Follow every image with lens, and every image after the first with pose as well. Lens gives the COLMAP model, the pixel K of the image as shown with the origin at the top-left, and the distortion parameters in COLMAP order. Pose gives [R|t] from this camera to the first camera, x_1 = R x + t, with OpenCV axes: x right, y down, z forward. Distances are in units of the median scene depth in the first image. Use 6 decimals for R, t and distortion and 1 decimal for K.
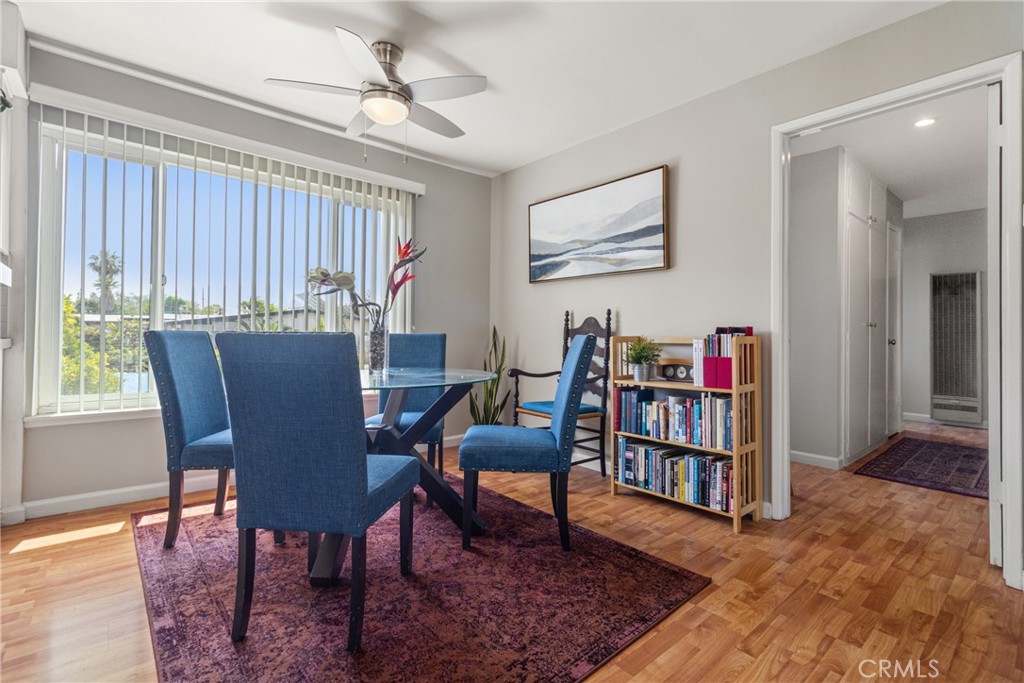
lens RADIAL K [[473.8, 0, 518.1], [0, 473.8, 326.9], [0, 0, 1]] dist [0.004957, 0.000724]
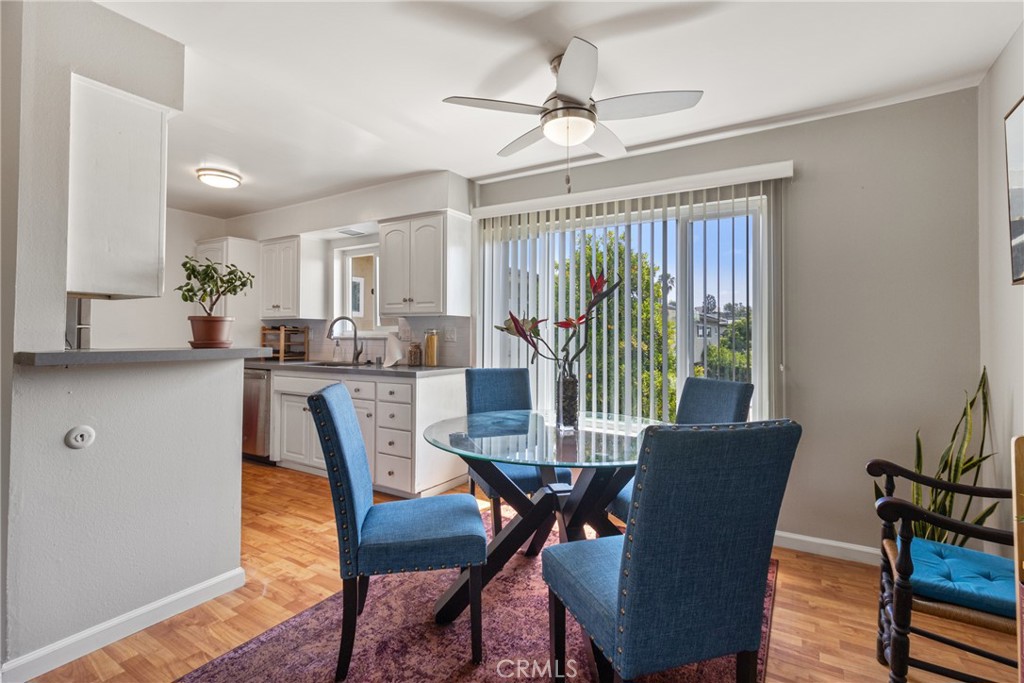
lens RADIAL K [[473.8, 0, 518.1], [0, 473.8, 326.9], [0, 0, 1]] dist [0.004957, 0.000724]
pose [[0.298890, -0.028825, -0.953852, 0.389640], [0.006002, 0.999581, -0.028326, -0.048050], [0.954269, 0.002742, 0.298937, 0.483100]]
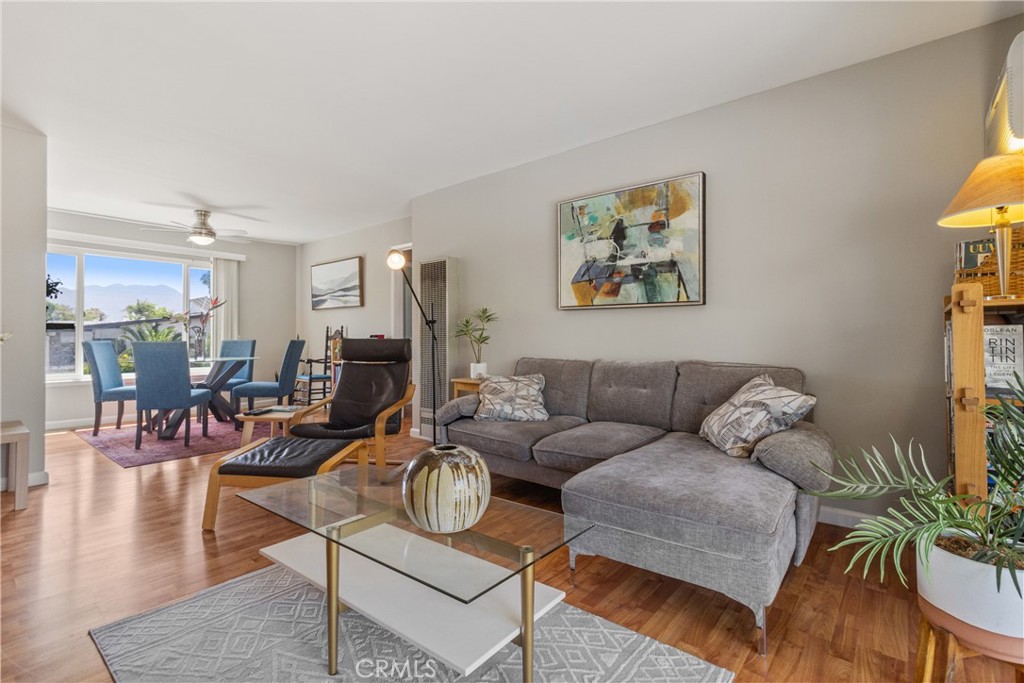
lens RADIAL K [[473.8, 0, 518.1], [0, 473.8, 326.9], [0, 0, 1]] dist [0.004957, 0.000724]
pose [[0.986709, -0.012896, 0.161986, 0.594461], [0.013580, 0.999903, -0.003115, -0.016662], [-0.161930, 0.005273, 0.986788, -1.042162]]
